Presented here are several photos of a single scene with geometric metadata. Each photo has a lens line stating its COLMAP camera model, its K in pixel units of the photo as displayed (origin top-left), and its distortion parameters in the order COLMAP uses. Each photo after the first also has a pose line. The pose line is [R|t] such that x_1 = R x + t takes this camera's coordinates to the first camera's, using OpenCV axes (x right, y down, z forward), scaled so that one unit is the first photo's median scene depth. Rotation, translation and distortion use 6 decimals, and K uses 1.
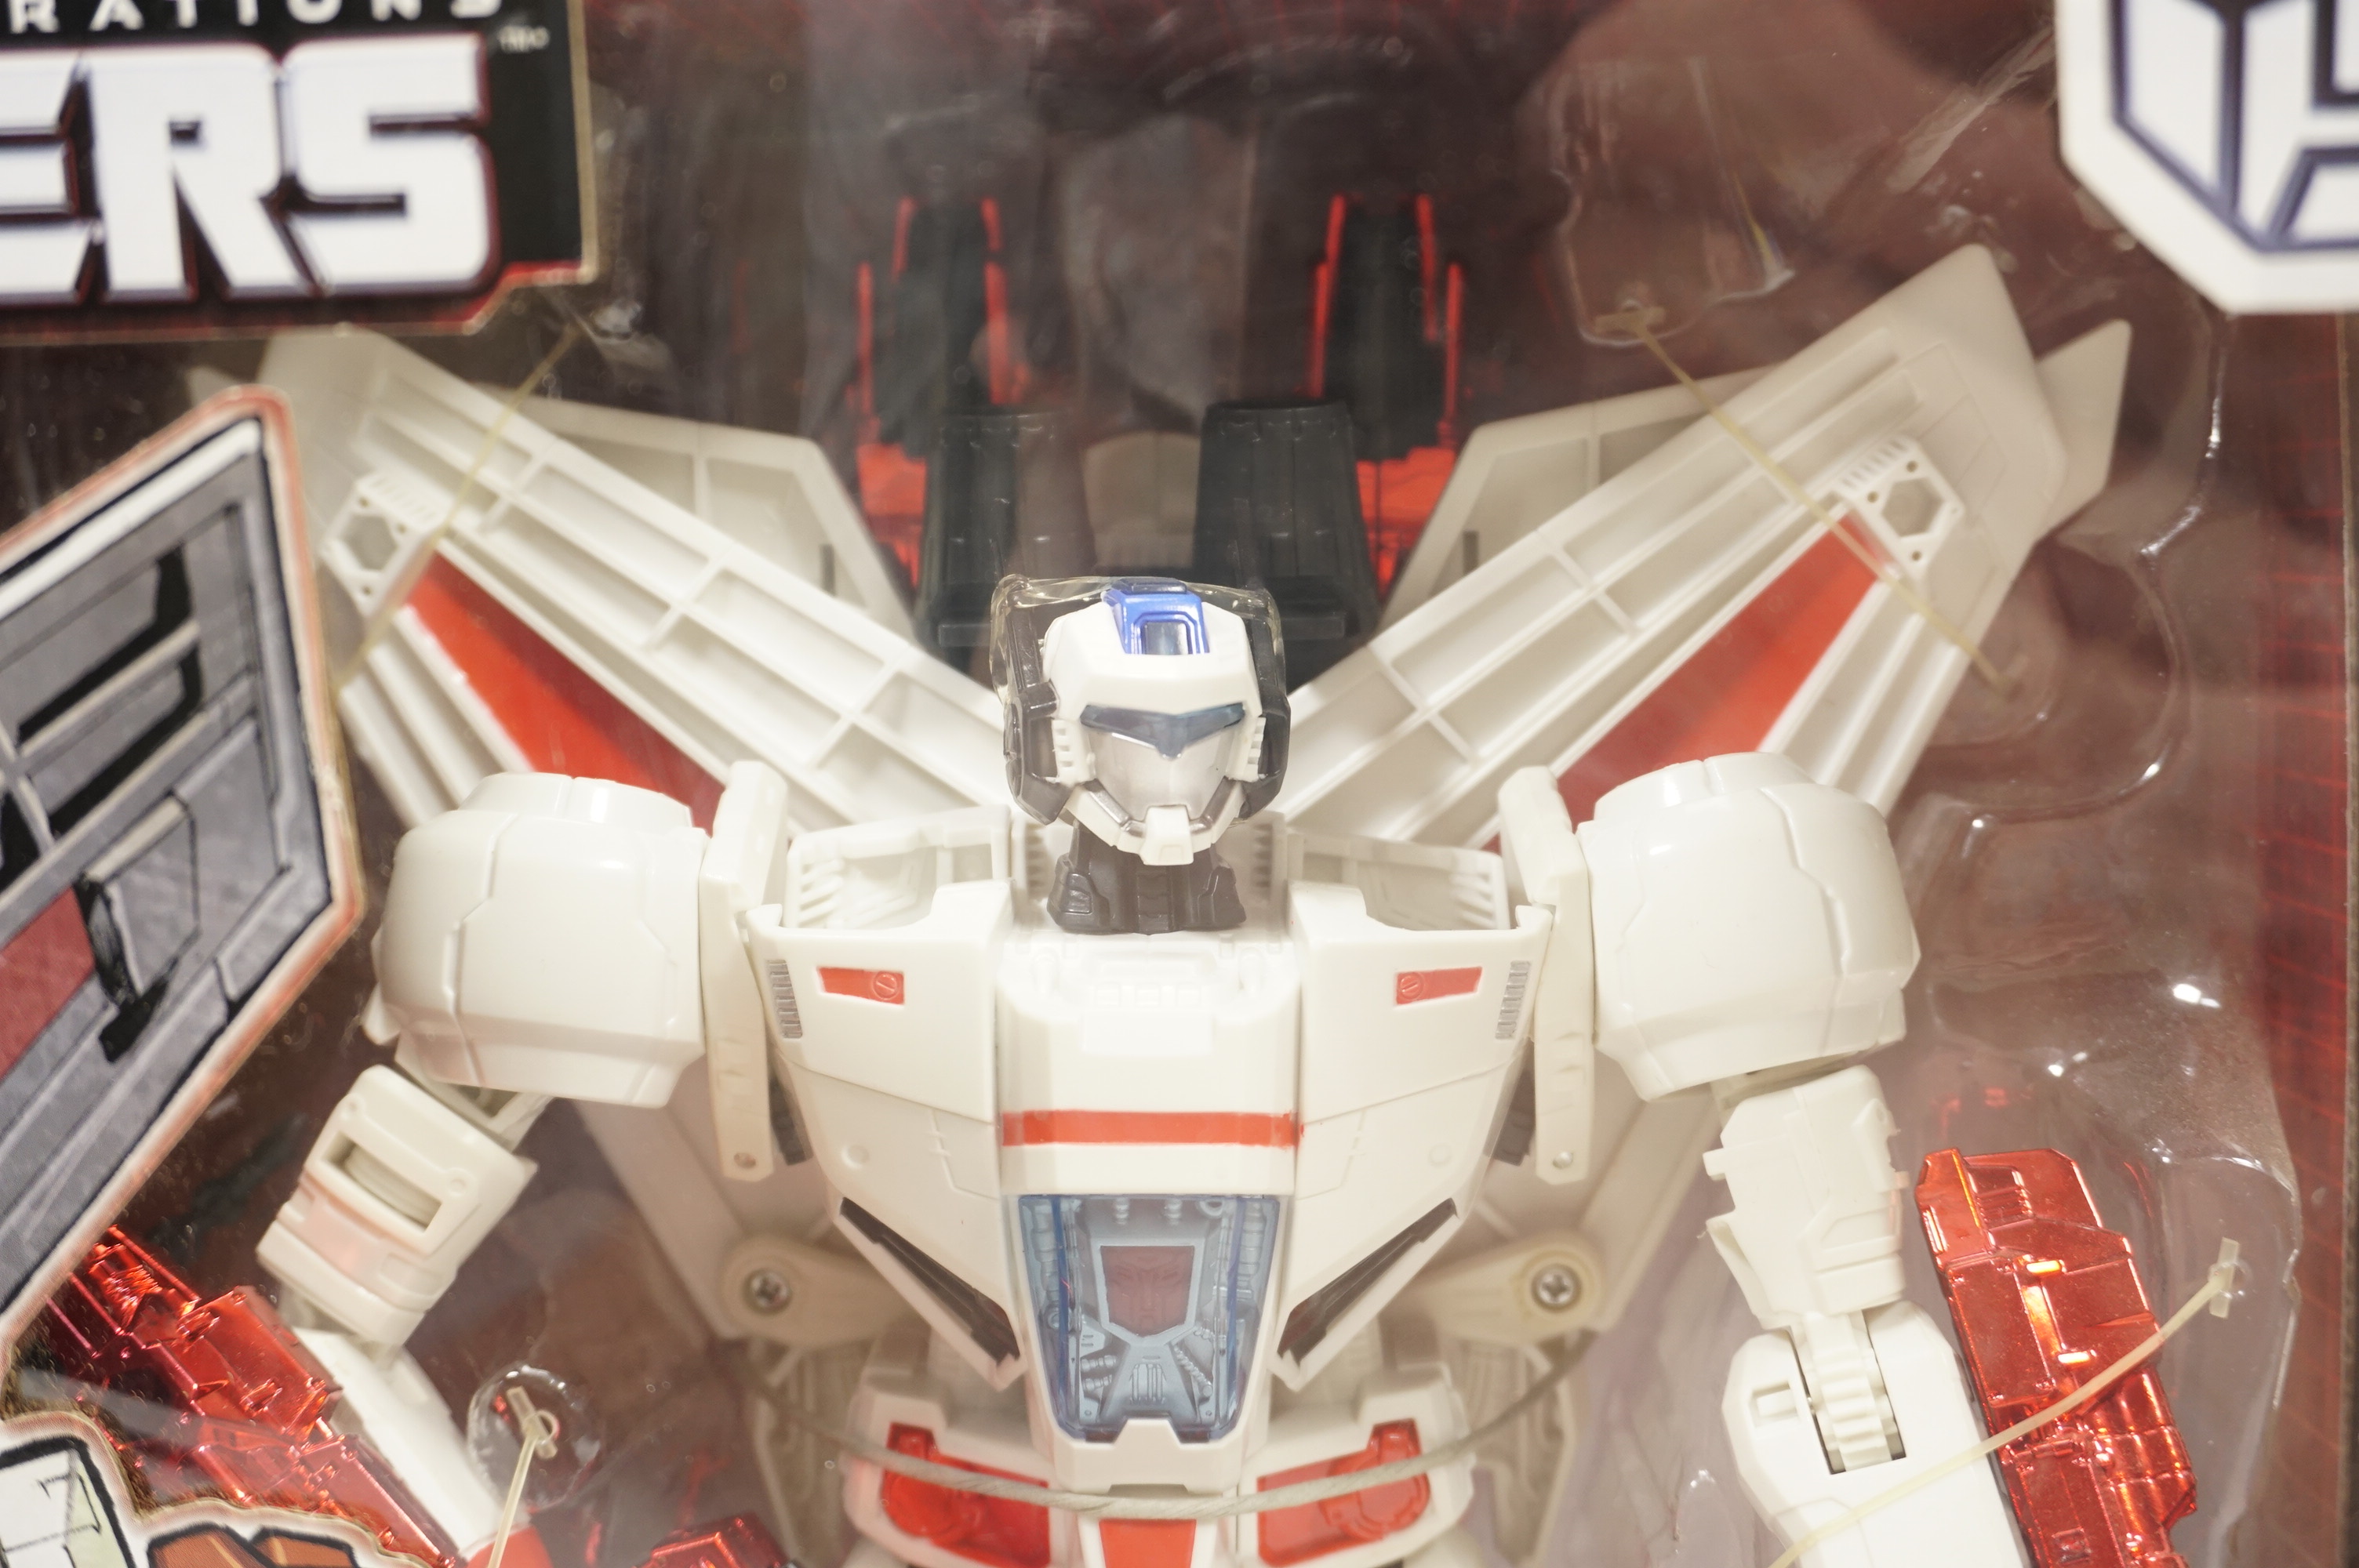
lens RADIAL K [[2622.5, 0, 1151.9], [0, 2622.5, 787.4], [0, 0, 1]] dist [0.011698, 0.024302]
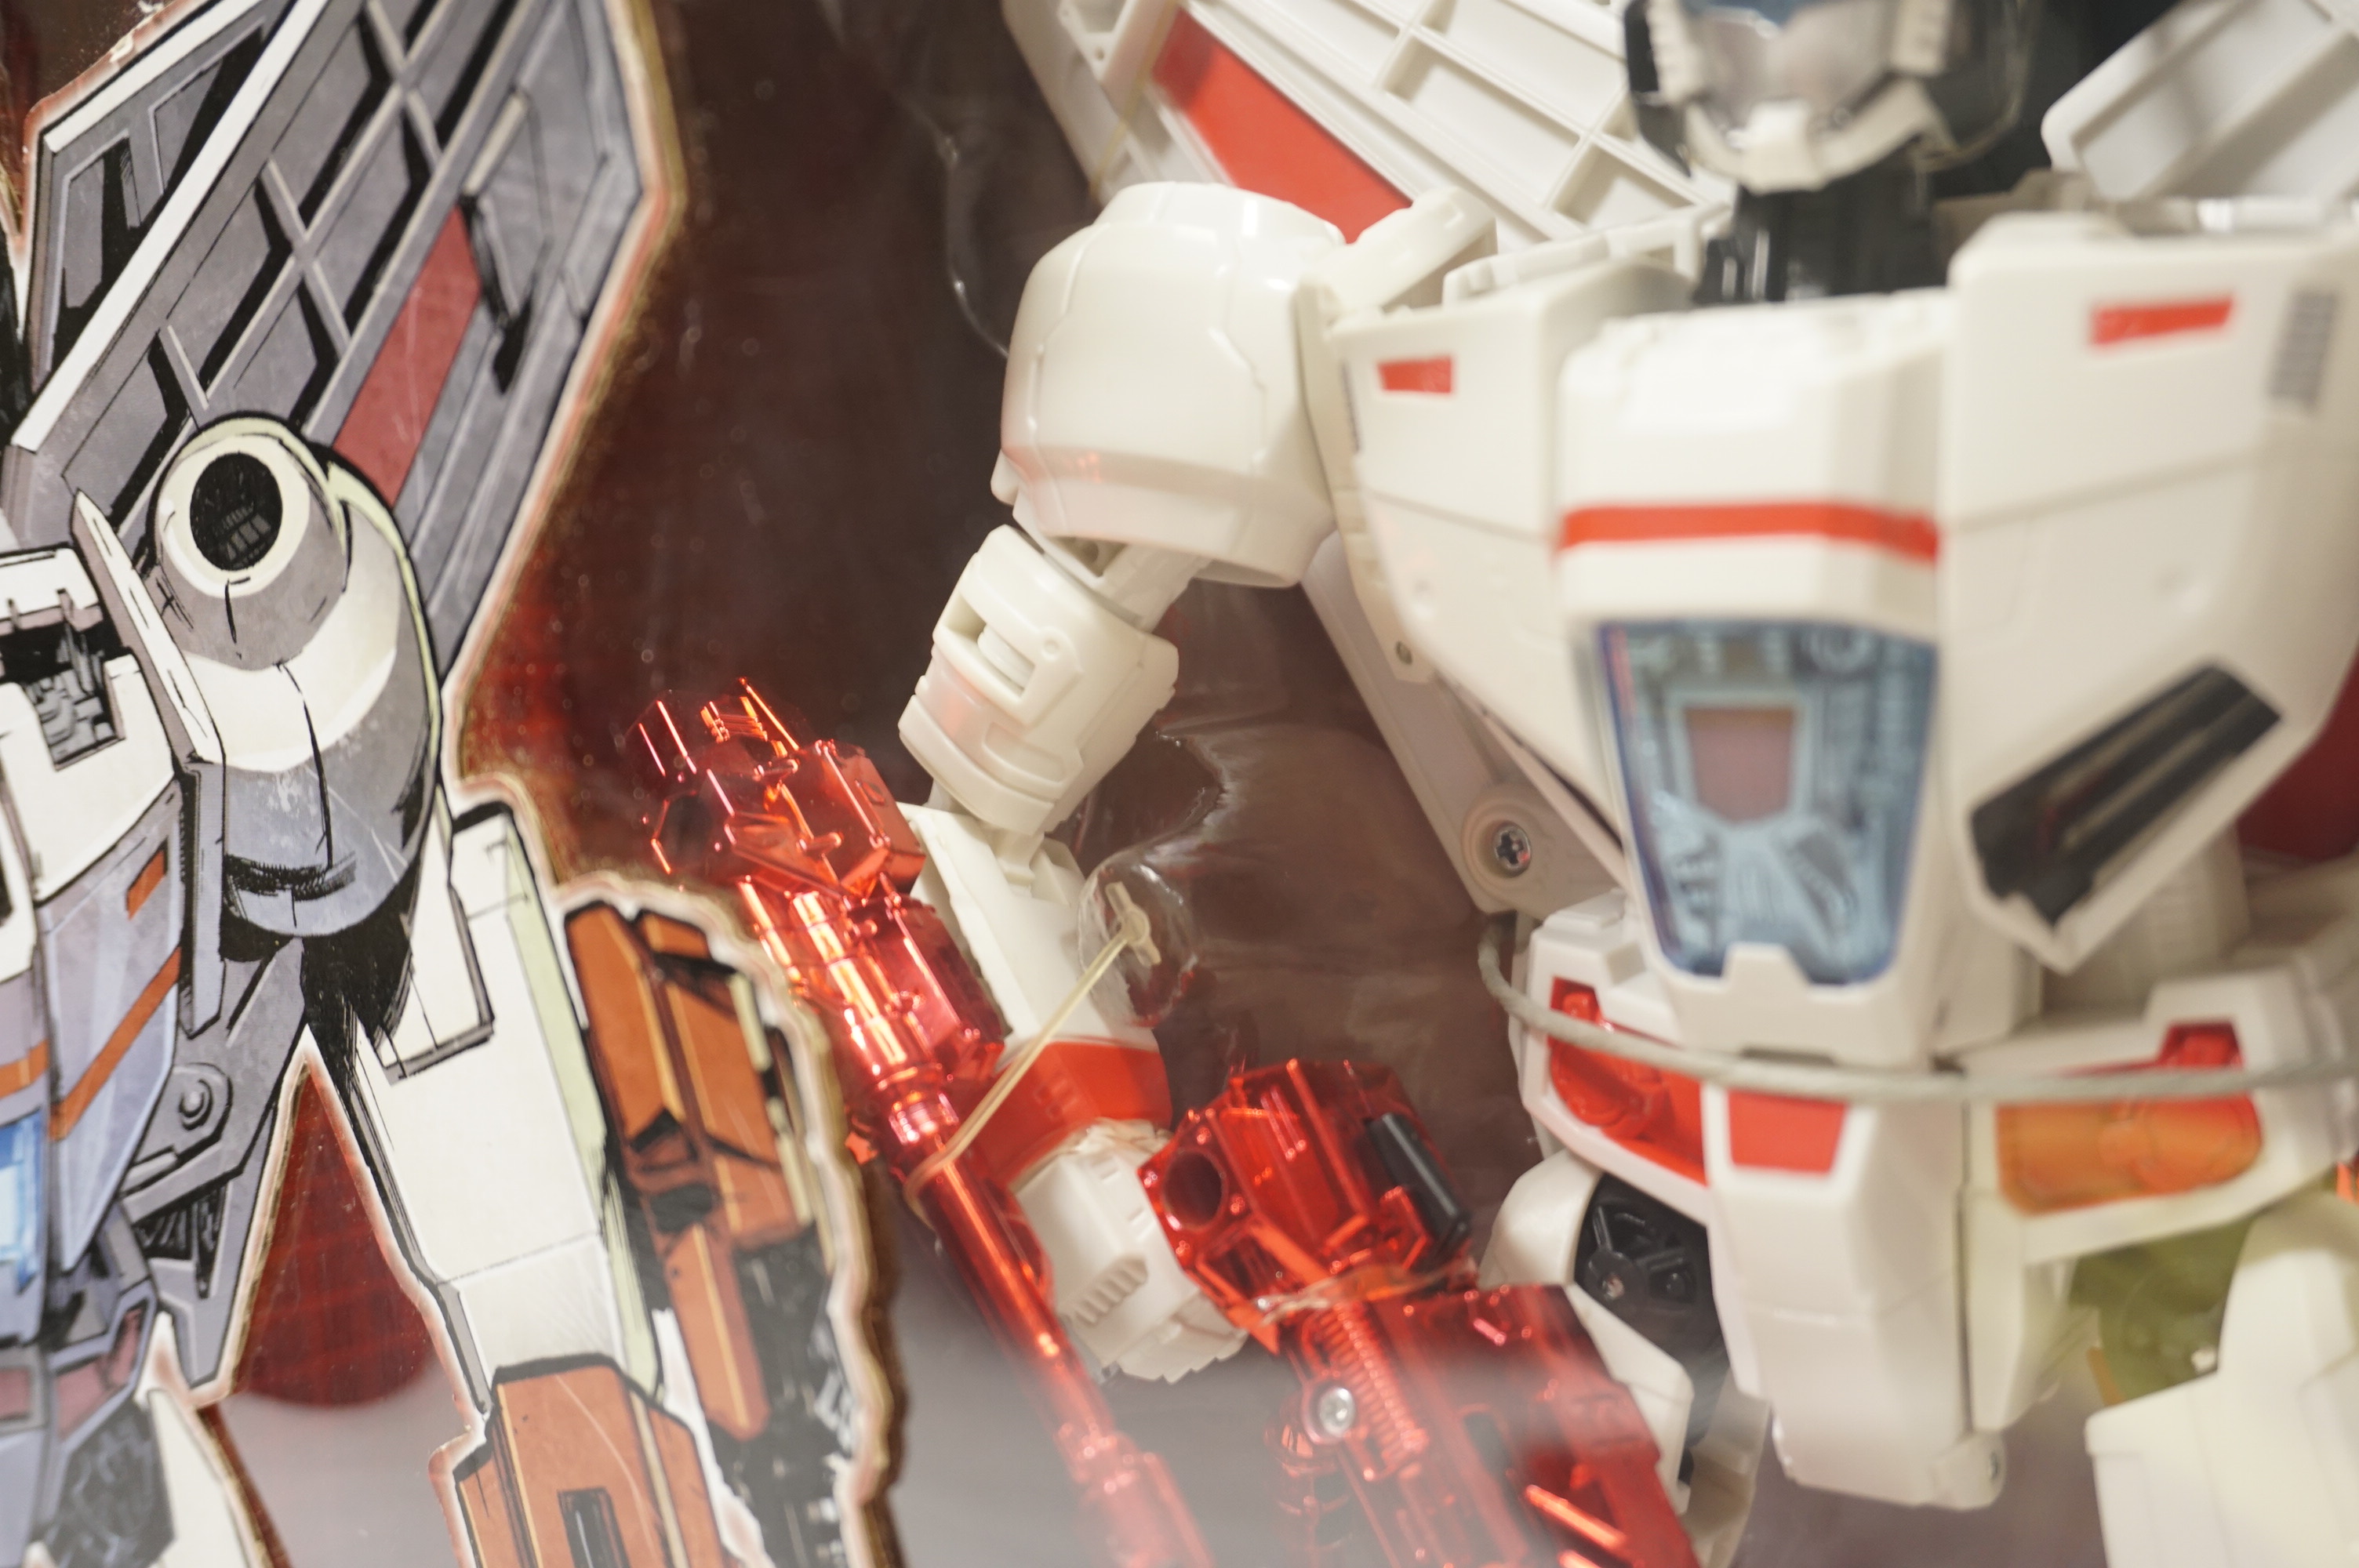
lens RADIAL K [[2622.5, 0, 1151.9], [0, 2622.5, 787.4], [0, 0, 1]] dist [0.011698, 0.024302]
pose [[0.817185, 0.027536, -0.575717, 0.338925], [-0.017196, 0.999578, 0.023401, 0.214706], [0.576119, -0.009223, 0.817314, 0.348044]]
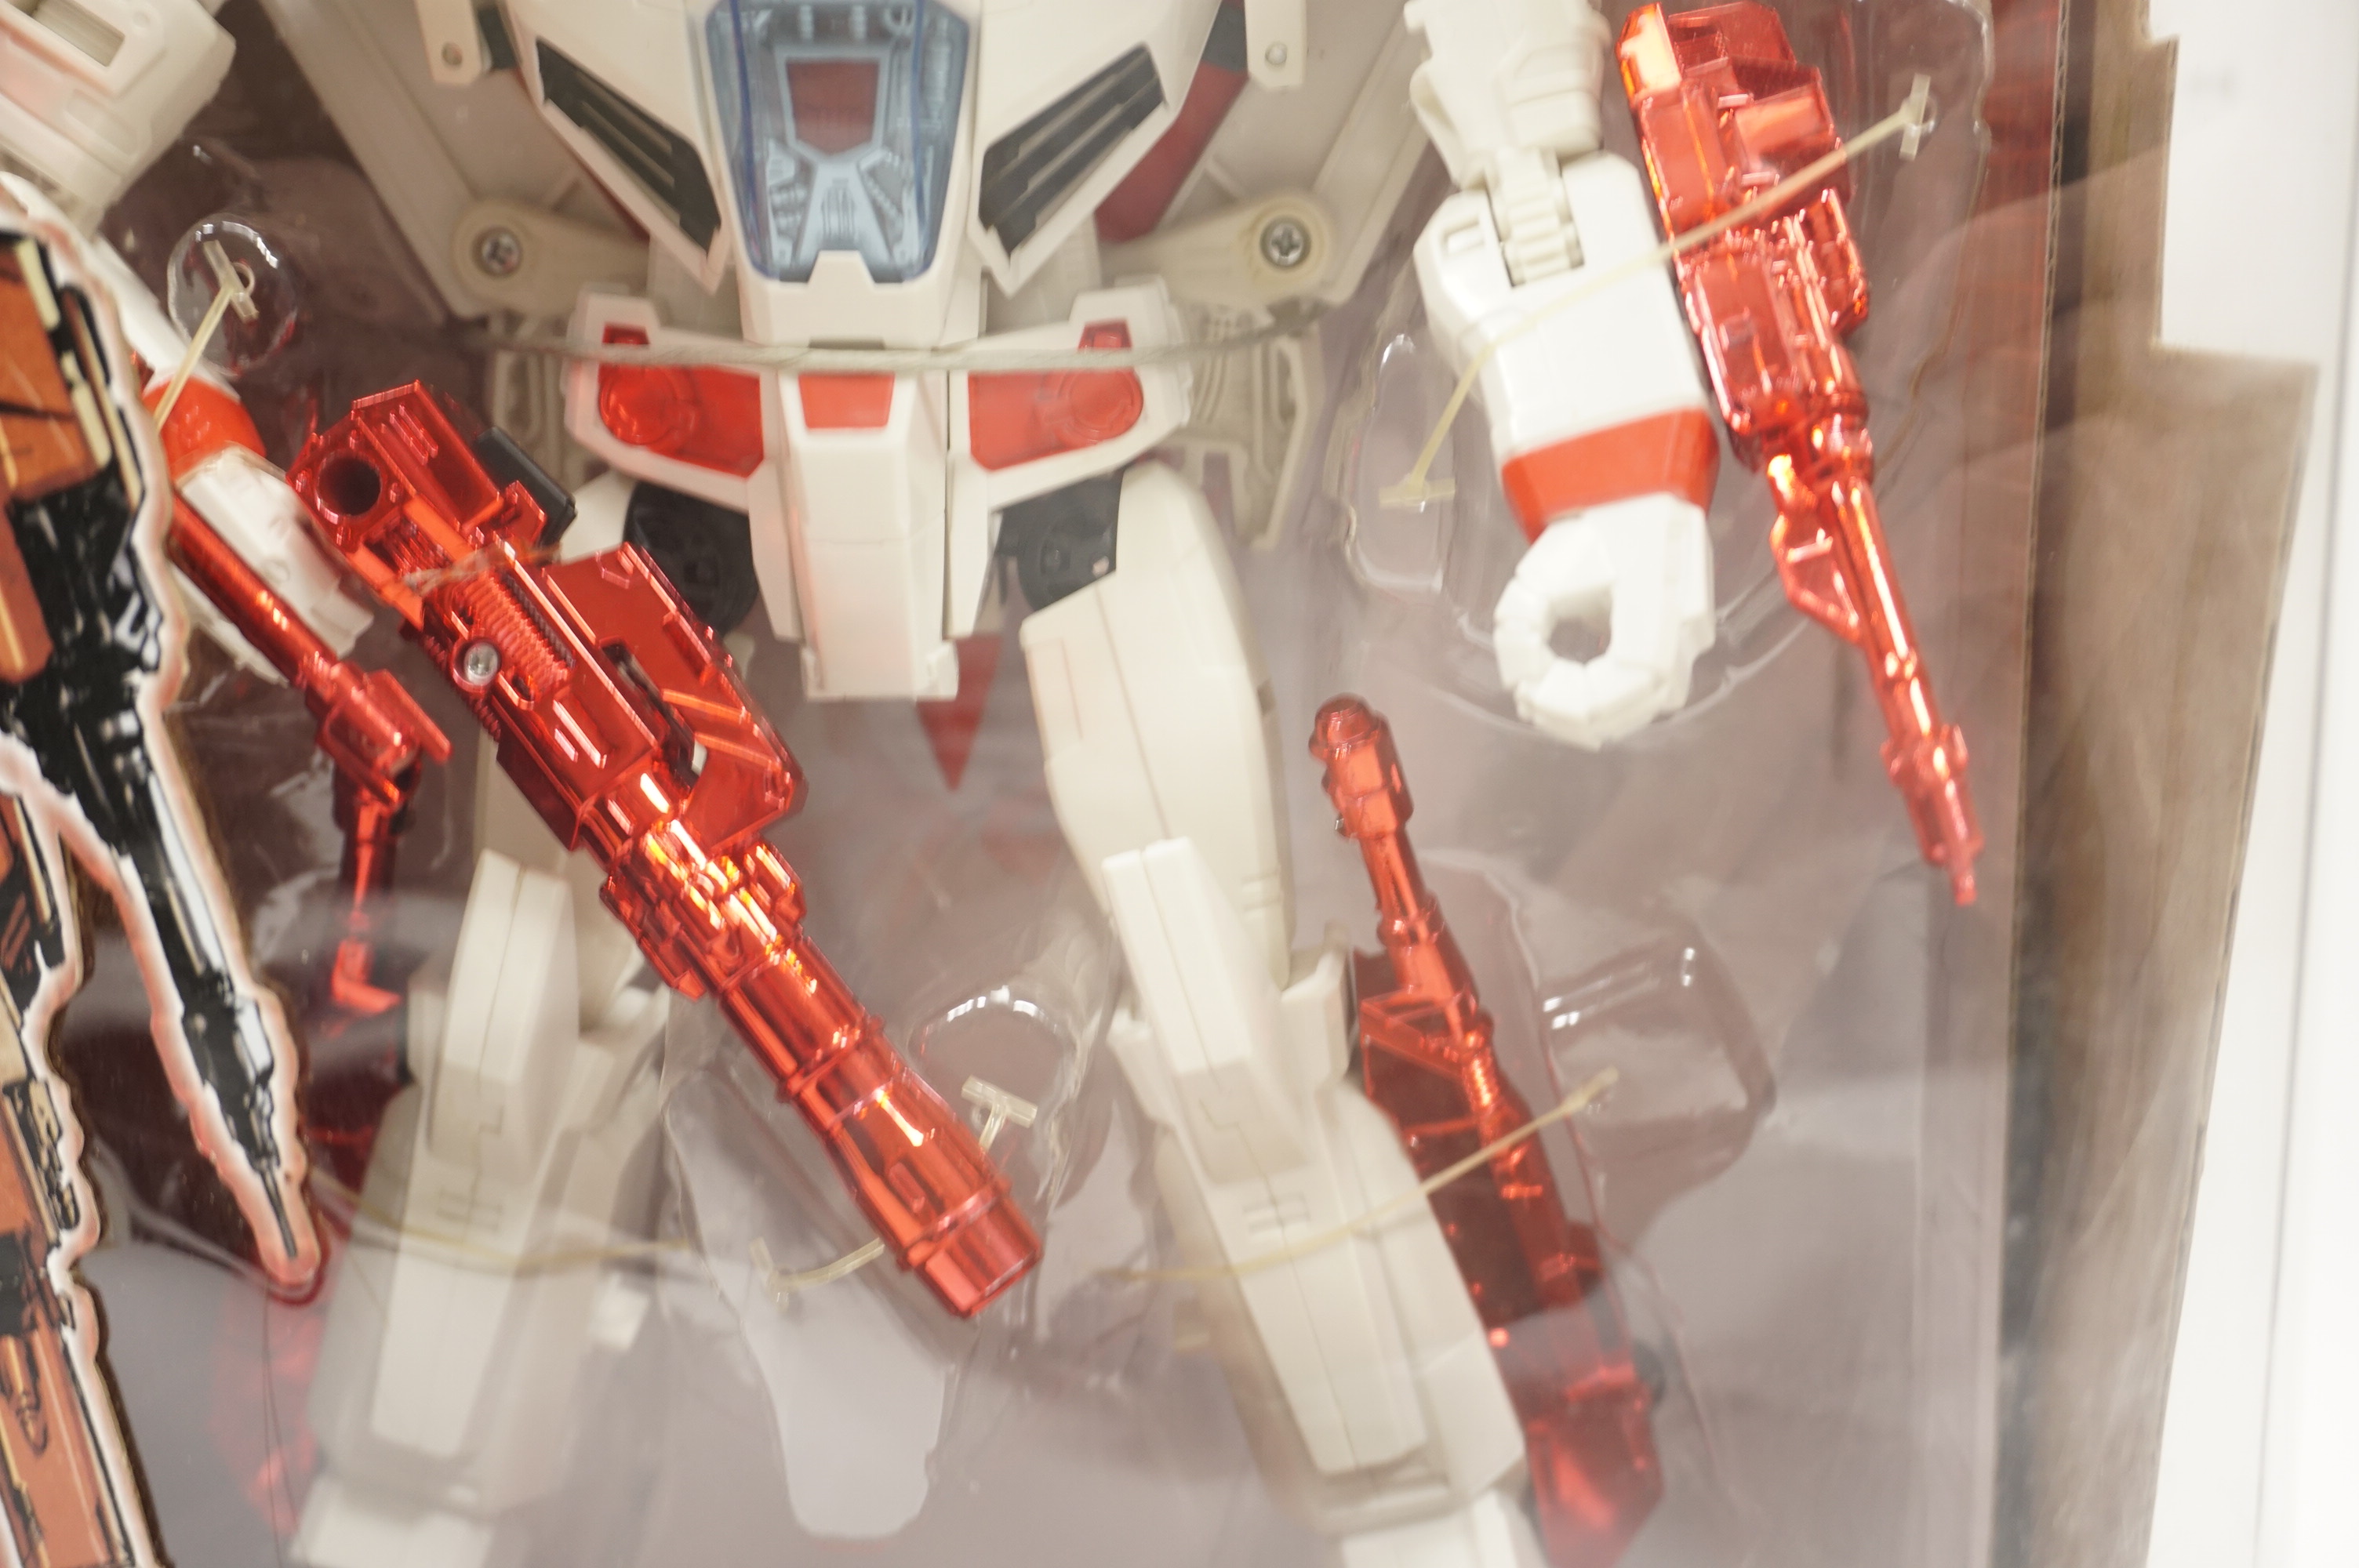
lens RADIAL K [[2622.5, 0, 1151.9], [0, 2622.5, 787.4], [0, 0, 1]] dist [0.011698, 0.024302]
pose [[0.999923, 0.004878, 0.011392, 0.127229], [-0.006062, 0.994310, 0.106350, 0.399248], [-0.010809, -0.106411, 0.994263, -0.021206]]
